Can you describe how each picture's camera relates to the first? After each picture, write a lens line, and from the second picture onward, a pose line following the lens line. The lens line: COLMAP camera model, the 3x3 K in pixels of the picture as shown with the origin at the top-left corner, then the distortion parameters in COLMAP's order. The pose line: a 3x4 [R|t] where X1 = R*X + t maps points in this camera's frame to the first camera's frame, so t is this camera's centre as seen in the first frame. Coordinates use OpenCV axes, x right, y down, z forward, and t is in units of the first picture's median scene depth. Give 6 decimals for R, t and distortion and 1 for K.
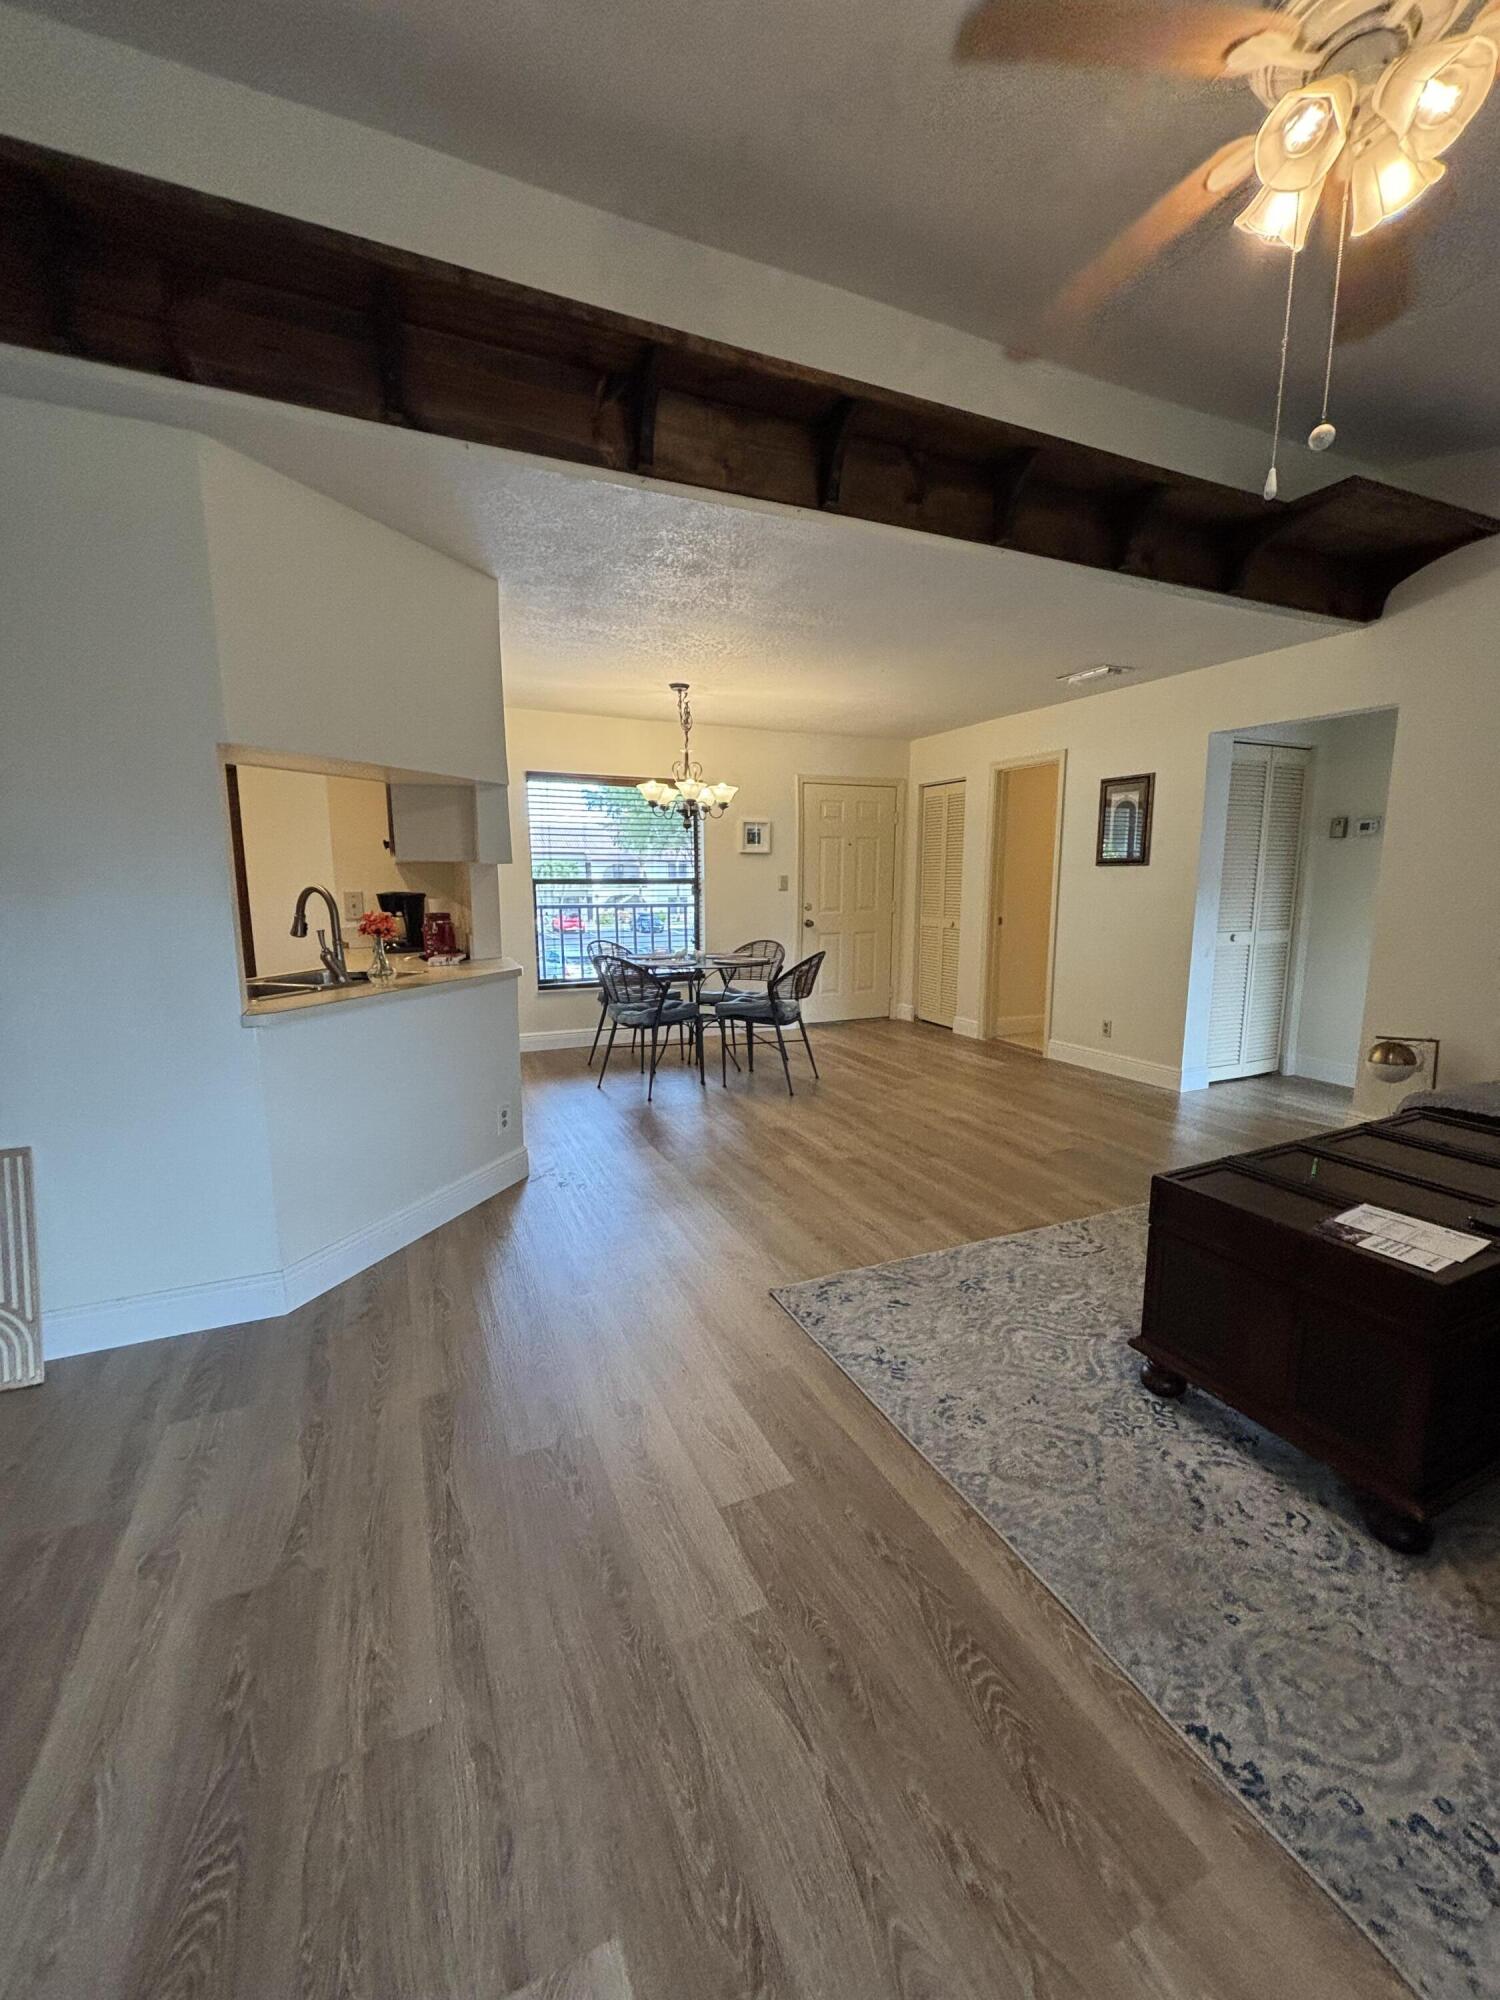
lens RADIAL K [[812.6, 0, 751.3], [0, 812.6, 1003.1], [0, 0, 1]] dist [-0.002009, -0.000018]
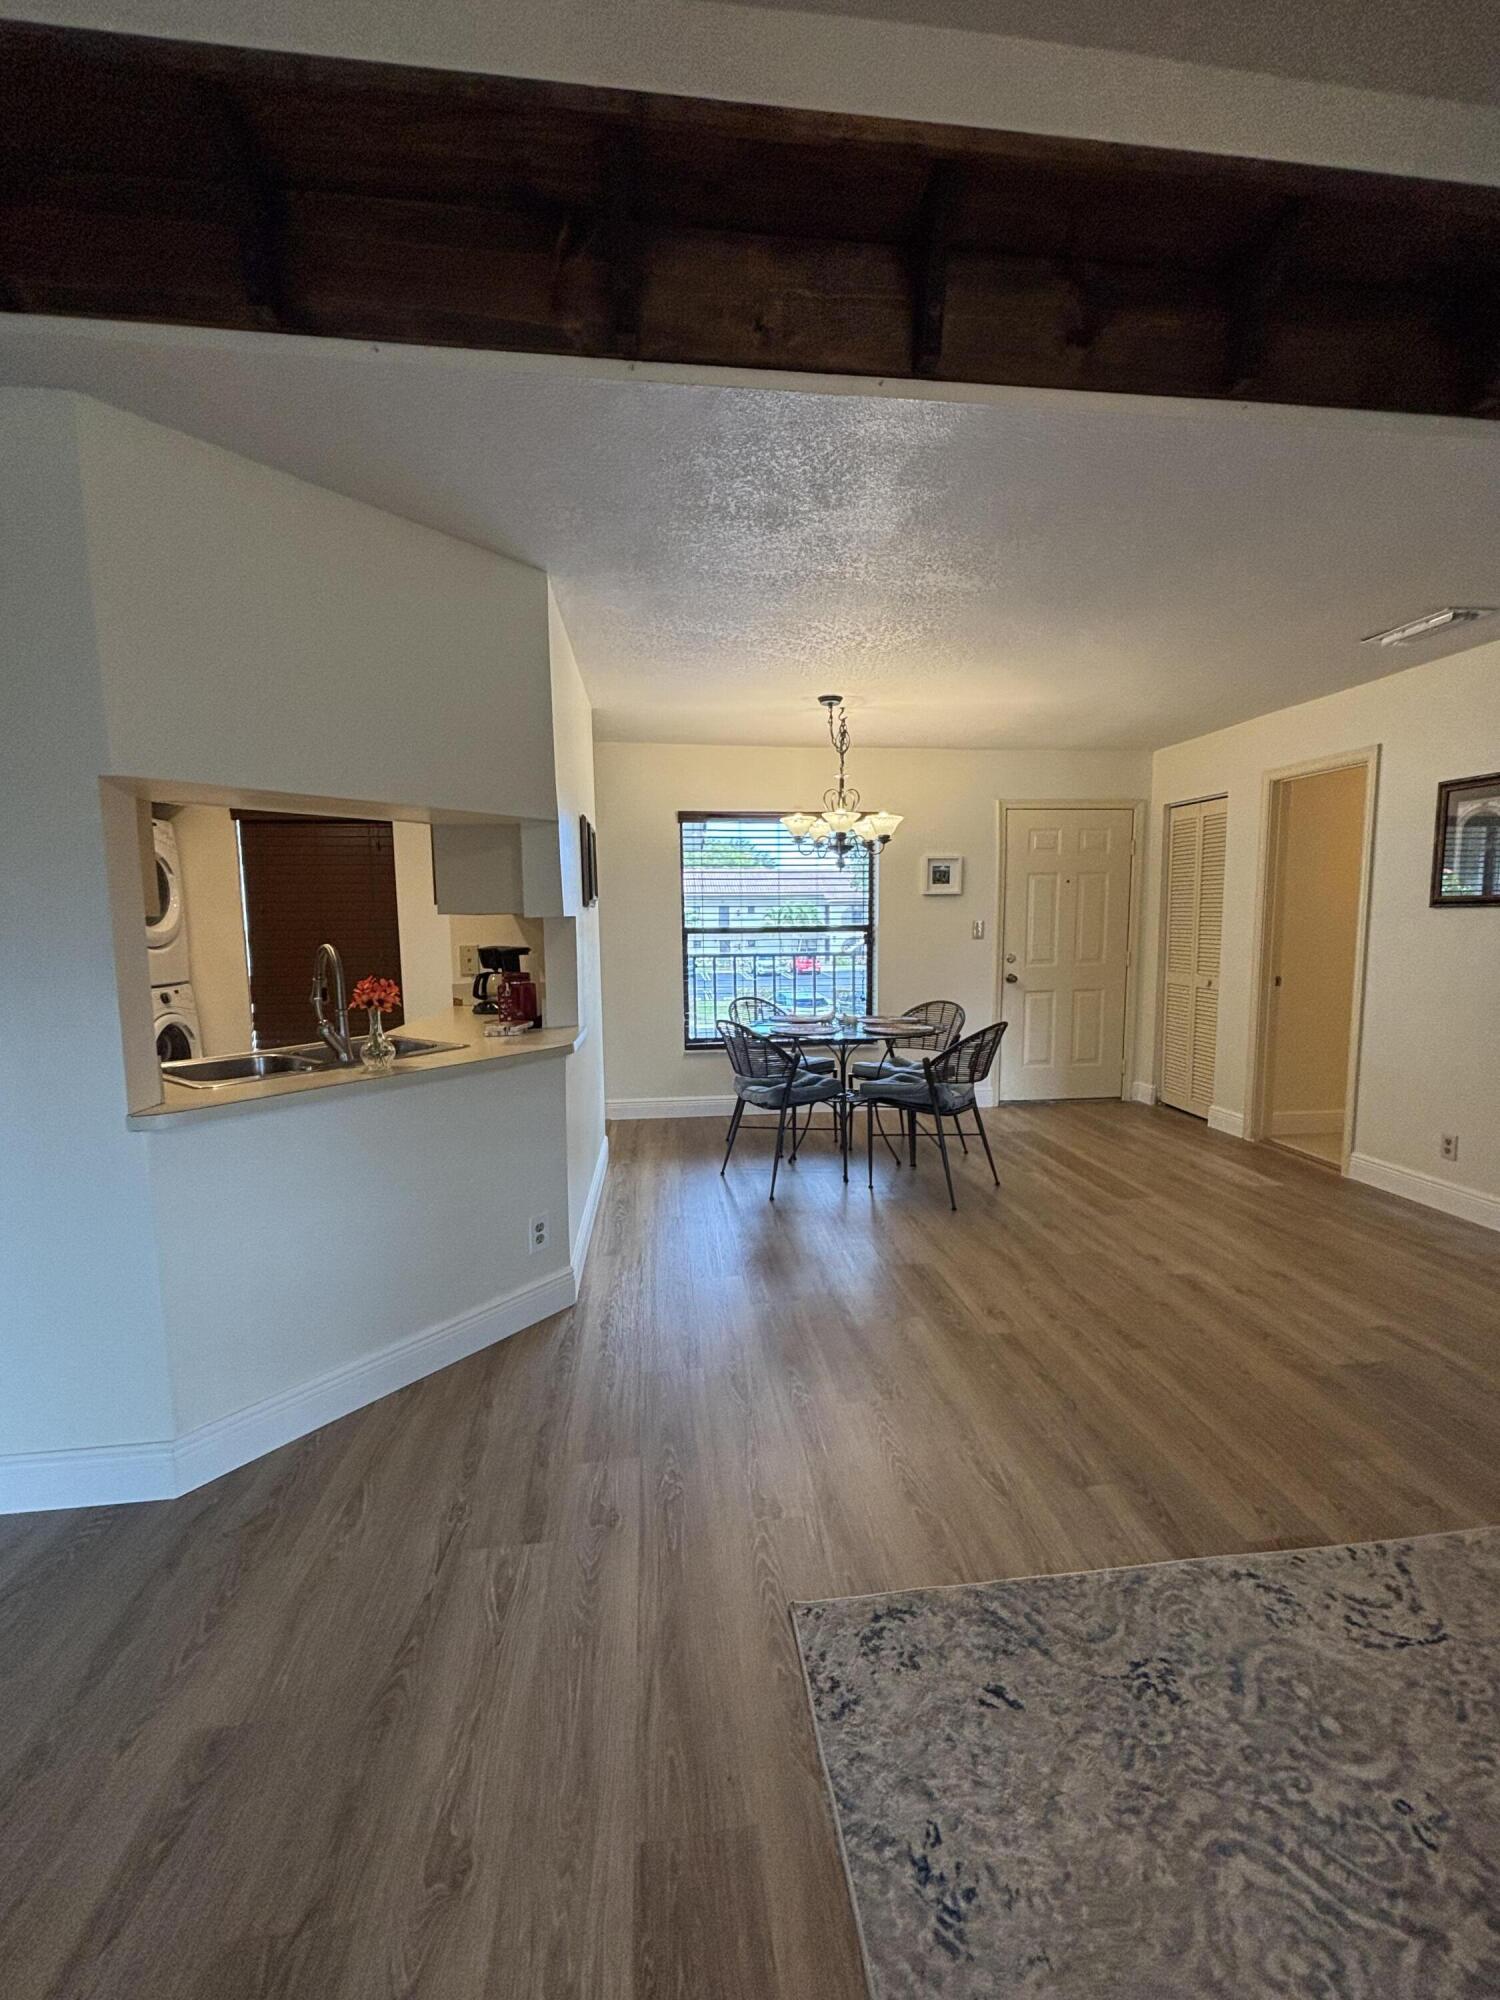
lens RADIAL K [[812.6, 0, 750.5], [0, 812.6, 999.6], [0, 0, 1]] dist [-0.002009, -0.000018]
pose [[0.955221, 0.023020, -0.294997, 0.107535], [-0.038731, 0.998119, -0.047525, -0.048941], [0.293348, 0.056822, 0.954316, 0.245951]]
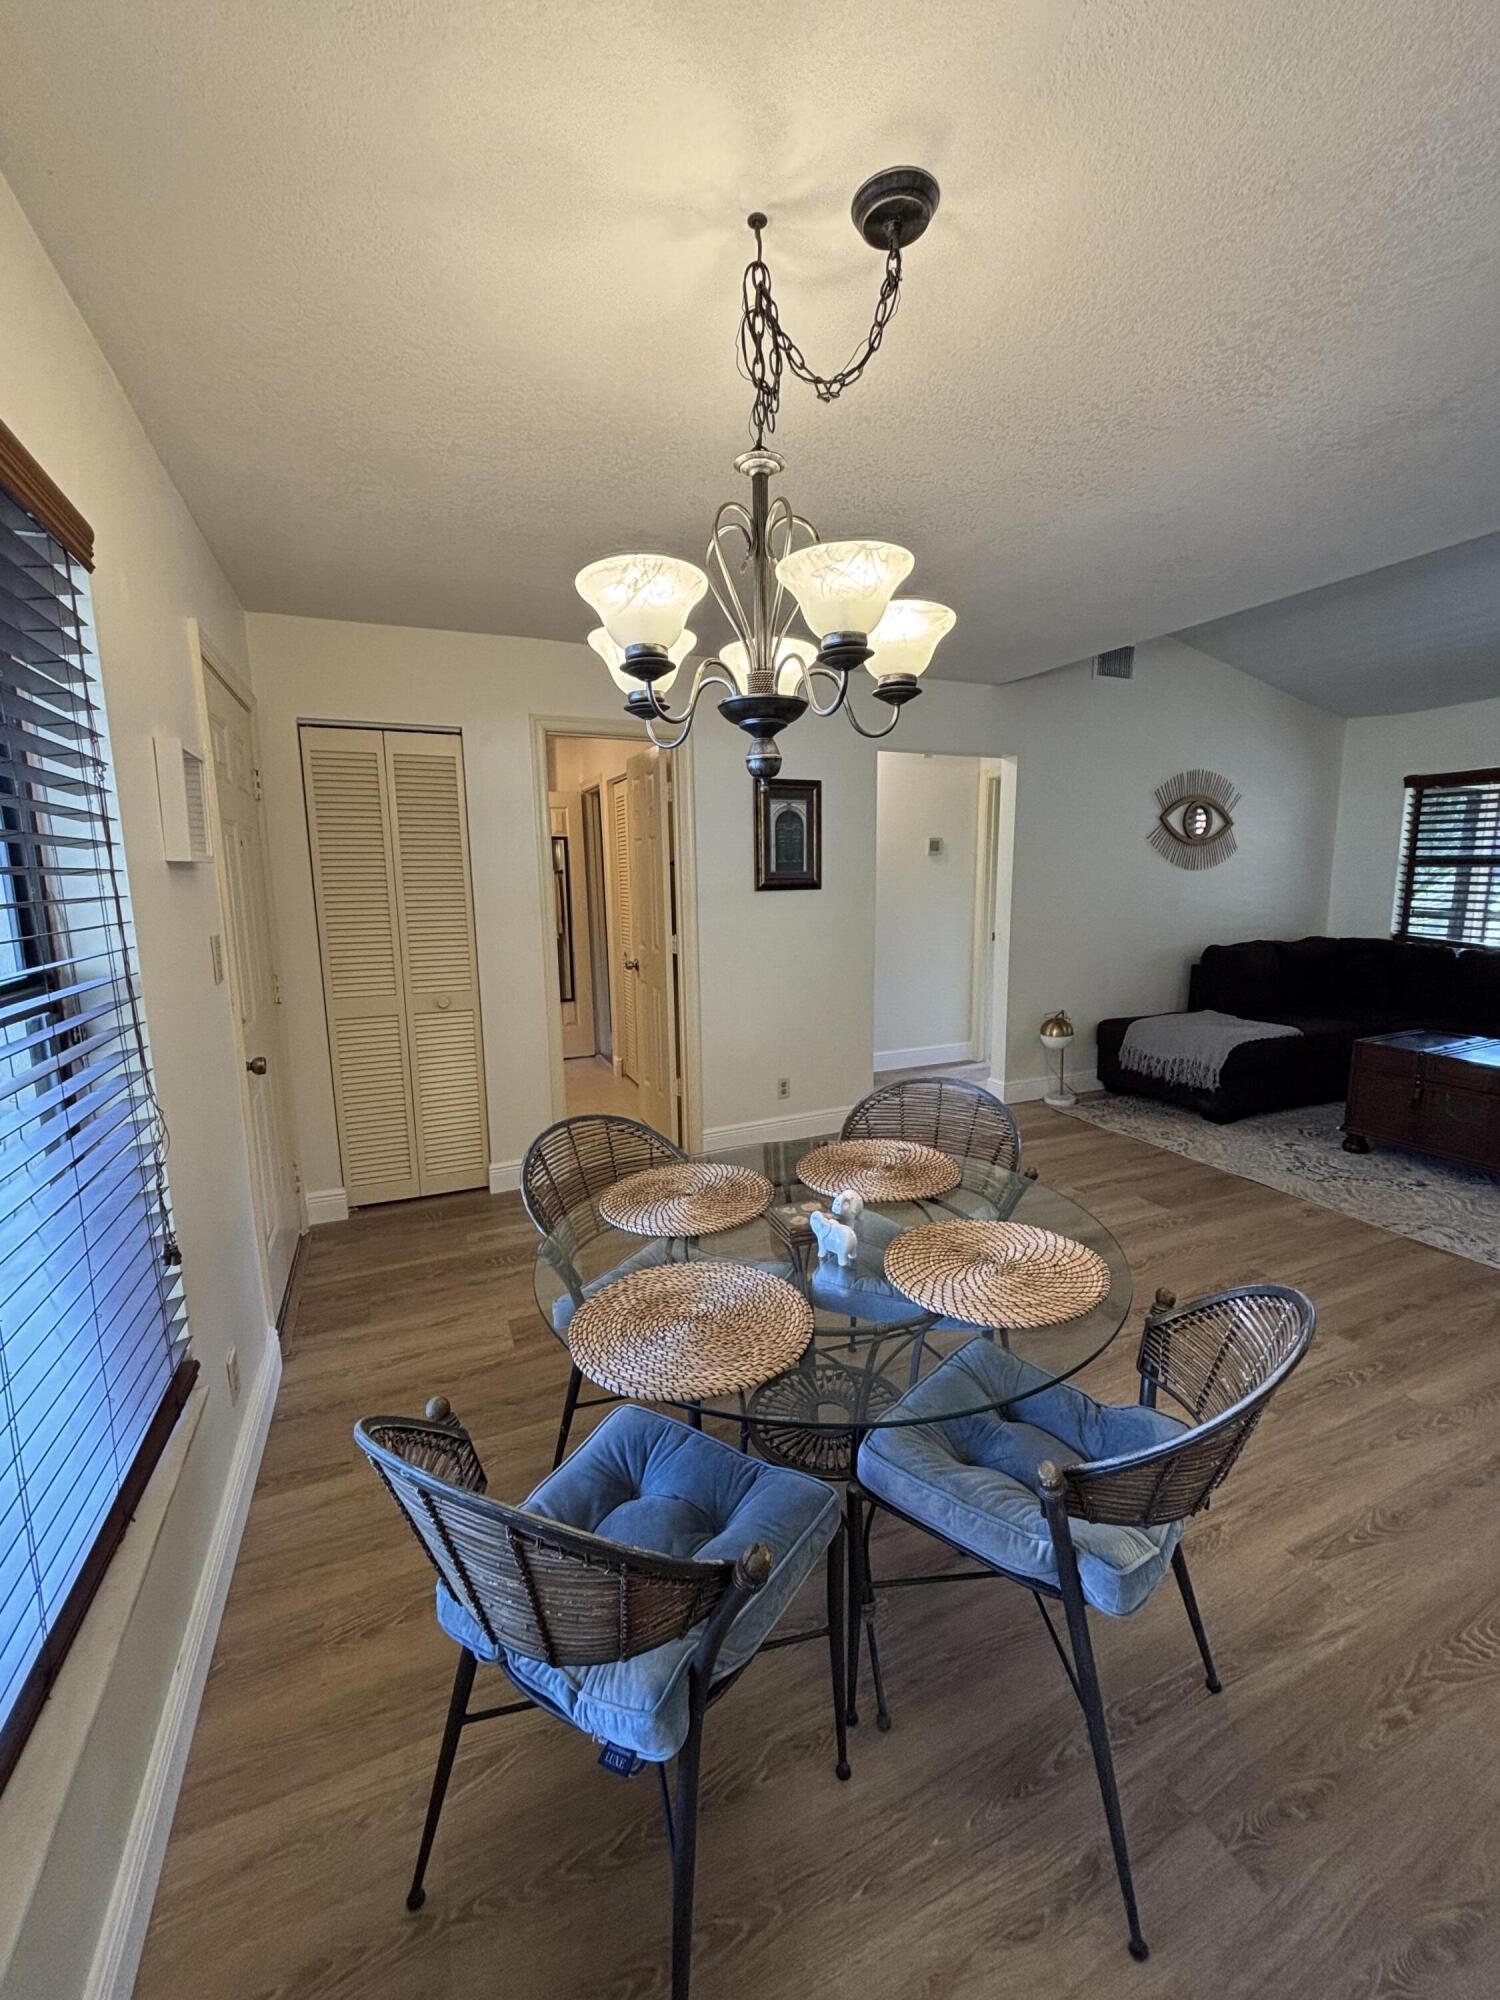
lens RADIAL K [[812.6, 0, 751.9], [0, 812.6, 990.5], [0, 0, 1]] dist [-0.002009, -0.000018]
pose [[0.004400, -0.146134, 0.989255, -0.468263], [0.172971, 0.974464, 0.143180, -0.249531], [-0.984917, 0.170483, 0.029564, 1.337679]]
